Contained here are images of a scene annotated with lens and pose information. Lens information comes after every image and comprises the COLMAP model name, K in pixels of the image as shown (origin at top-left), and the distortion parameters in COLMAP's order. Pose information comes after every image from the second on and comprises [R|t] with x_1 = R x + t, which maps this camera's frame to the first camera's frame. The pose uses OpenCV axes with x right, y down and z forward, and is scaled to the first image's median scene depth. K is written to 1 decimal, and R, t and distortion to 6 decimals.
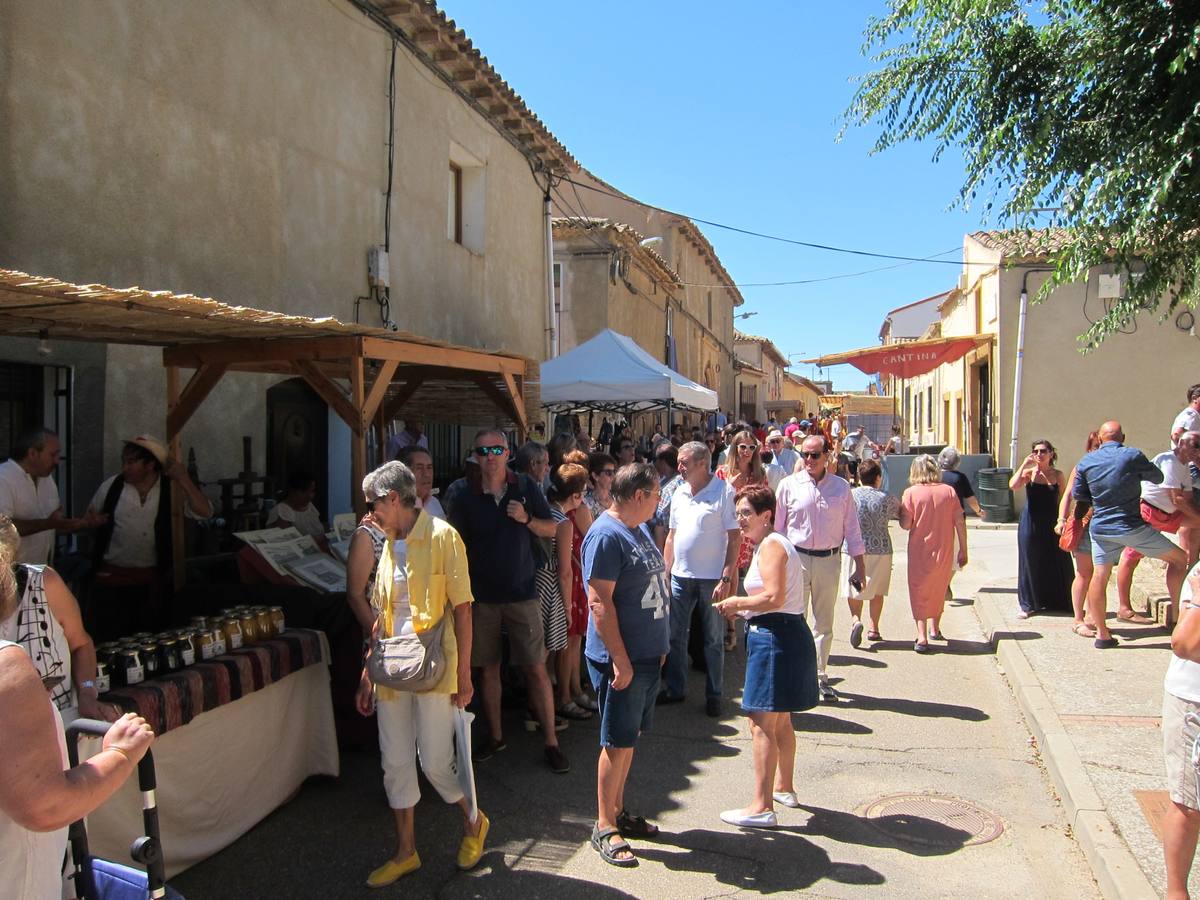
lens RADIAL K [[1011.0, 0, 596.6], [0, 1011.0, 451.5], [0, 0, 1]] dist [-0.060398, 0.014738]
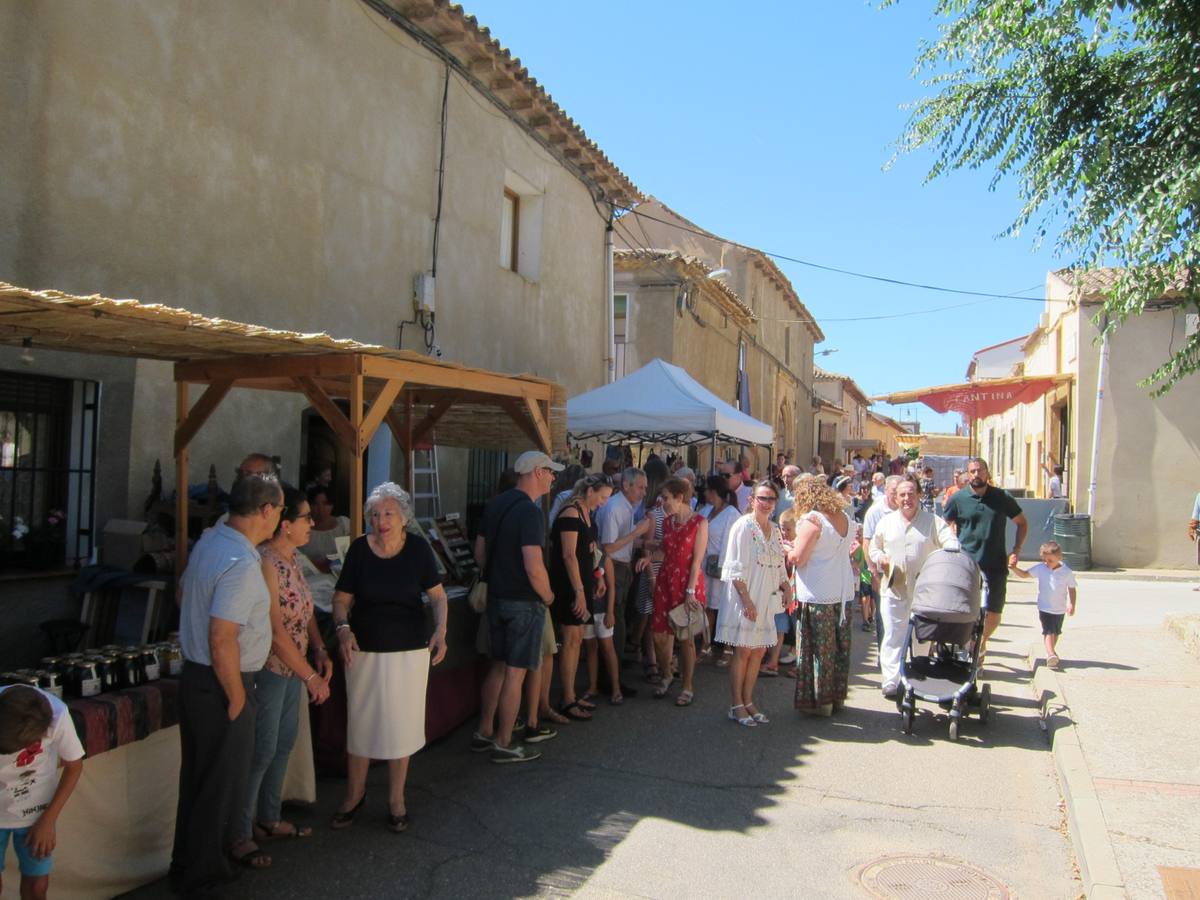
lens RADIAL K [[1012.7, 0, 600.0], [0, 1012.7, 450.0], [0, 0, 1]] dist [-0.061566, 0.020673]
pose [[0.996397, 0.026491, -0.080570, 0.038602], [-0.029343, 0.998977, -0.034420, 0.003006], [0.079576, 0.036660, 0.996154, 0.017127]]
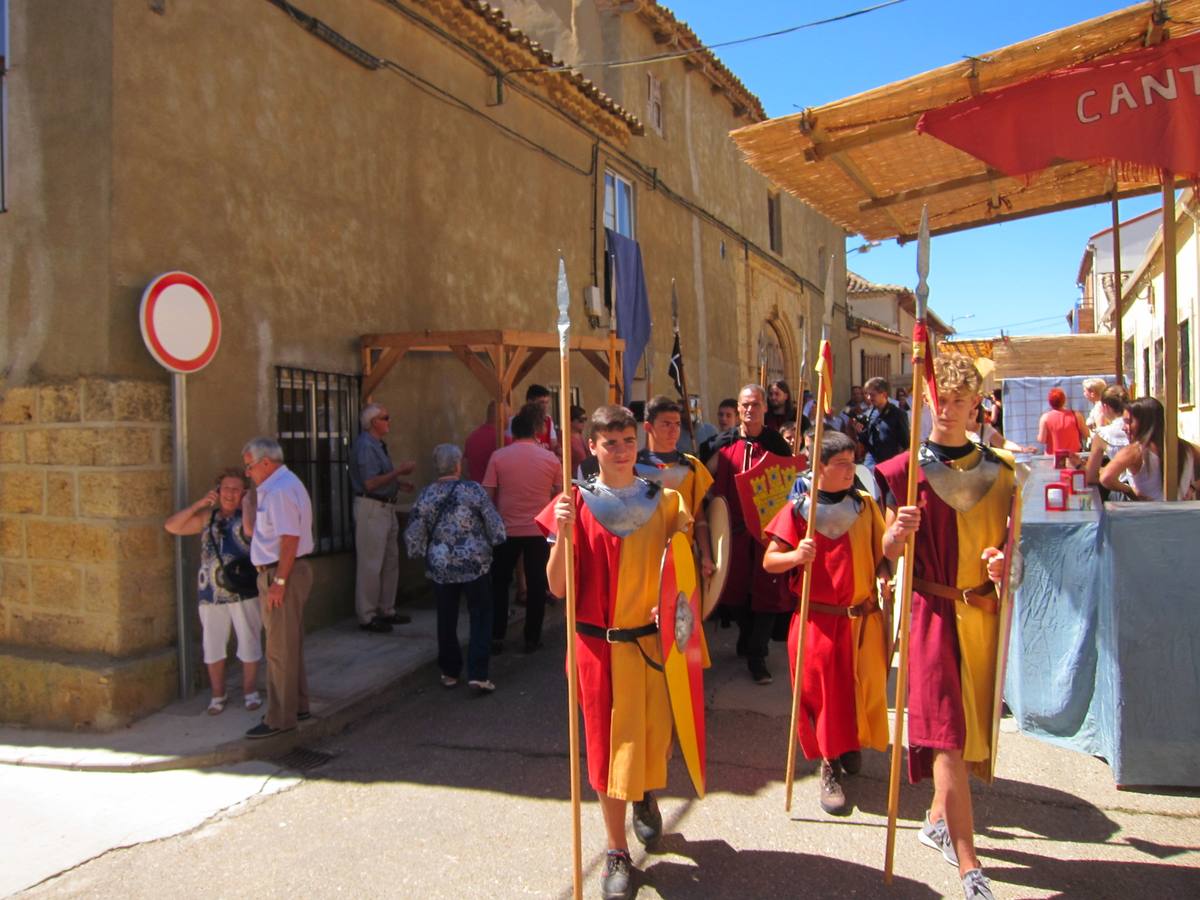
lens RADIAL K [[1011.0, 0, 596.6], [0, 1011.0, 451.5], [0, 0, 1]] dist [-0.060398, 0.014738]
pose [[0.983309, -0.026347, -0.180026, 0.359776], [0.026541, 0.999647, -0.001332, -0.018767], [0.179998, -0.003468, 0.983661, 1.261987]]
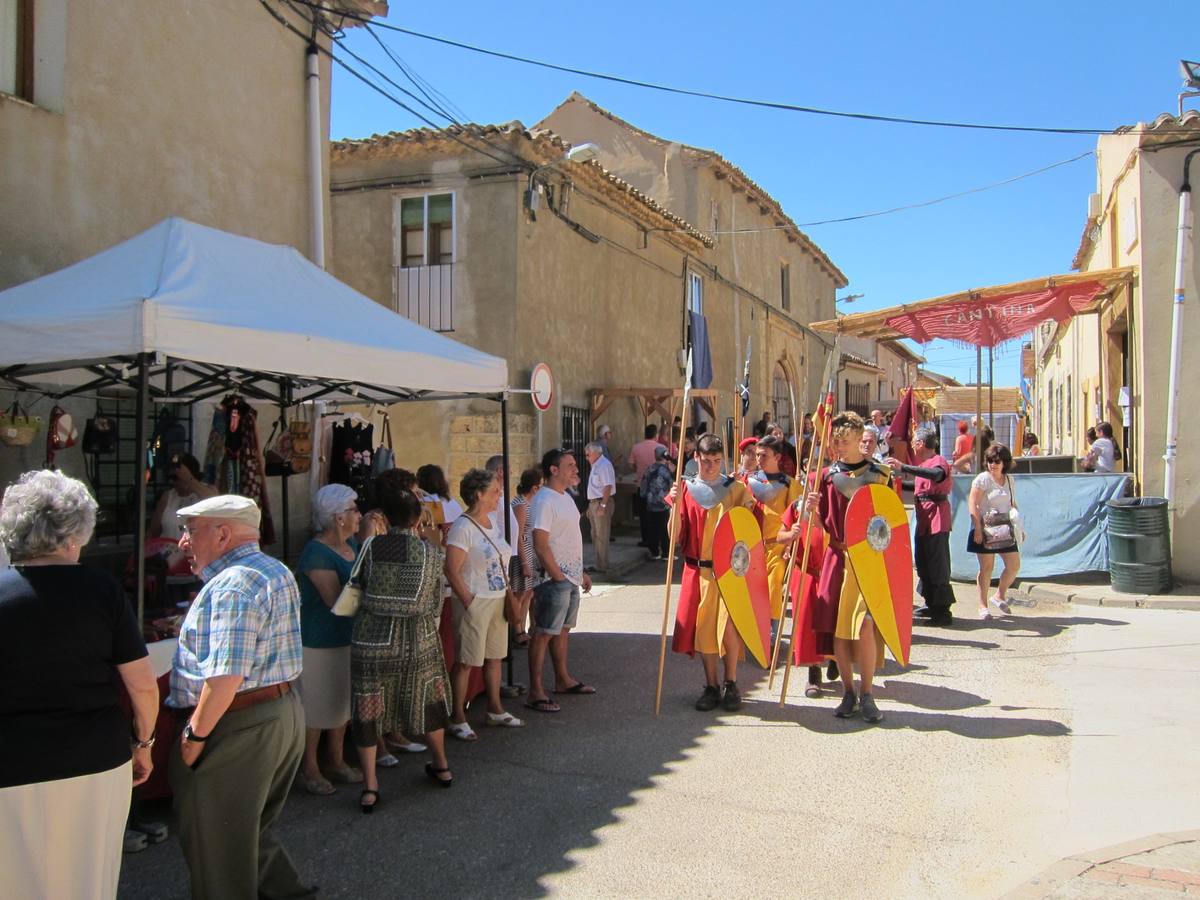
lens RADIAL K [[1012.7, 0, 600.0], [0, 1012.7, 450.0], [0, 0, 1]] dist [-0.061566, 0.020673]
pose [[0.987898, -0.007324, -0.154935, 0.288860], [0.005624, 0.999919, -0.011412, -0.009294], [0.155006, 0.010403, 0.987859, 0.611754]]
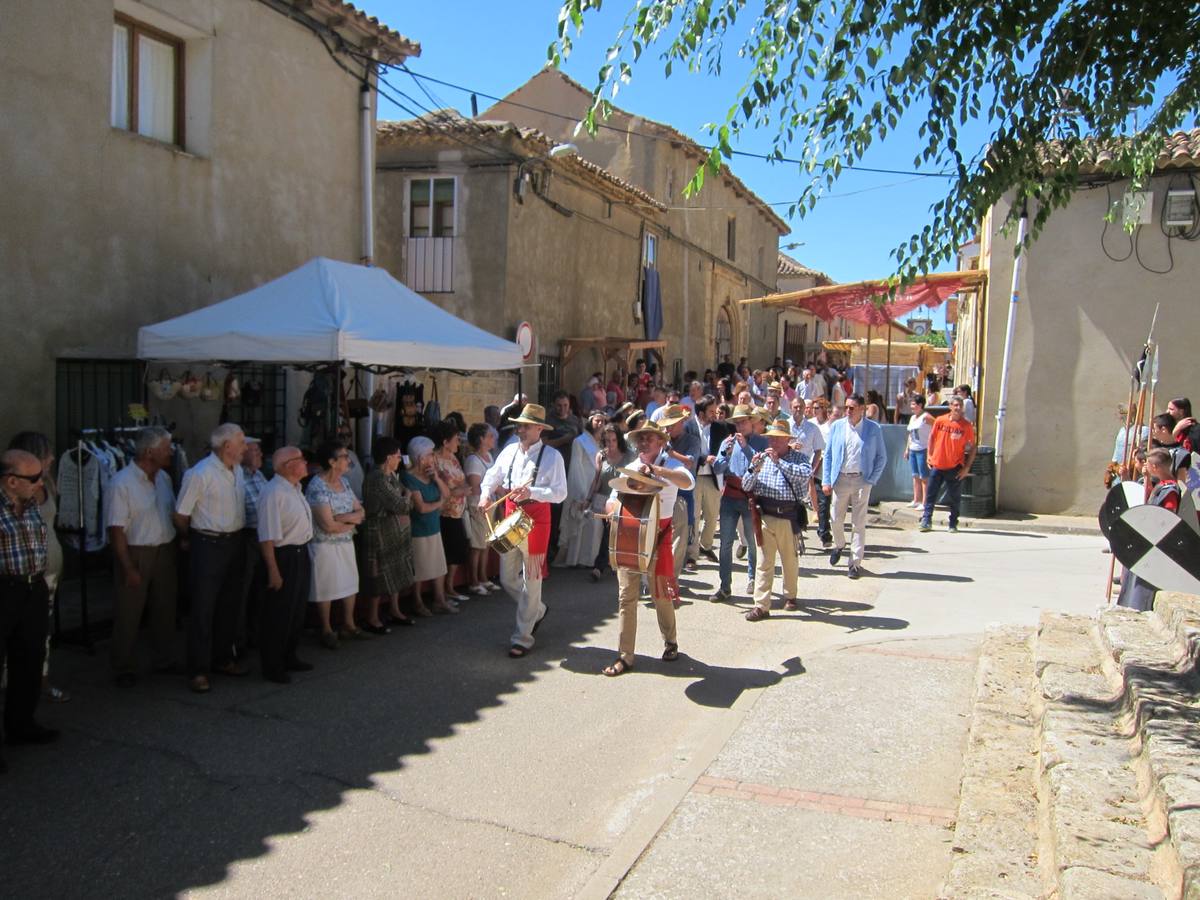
lens RADIAL K [[1011.0, 0, 596.6], [0, 1011.0, 451.5], [0, 0, 1]] dist [-0.060398, 0.014738]
pose [[0.993875, 0.031915, -0.105803, 0.302239], [-0.024666, 0.997303, 0.069131, -0.040489], [0.107724, -0.066097, 0.991981, 0.323050]]
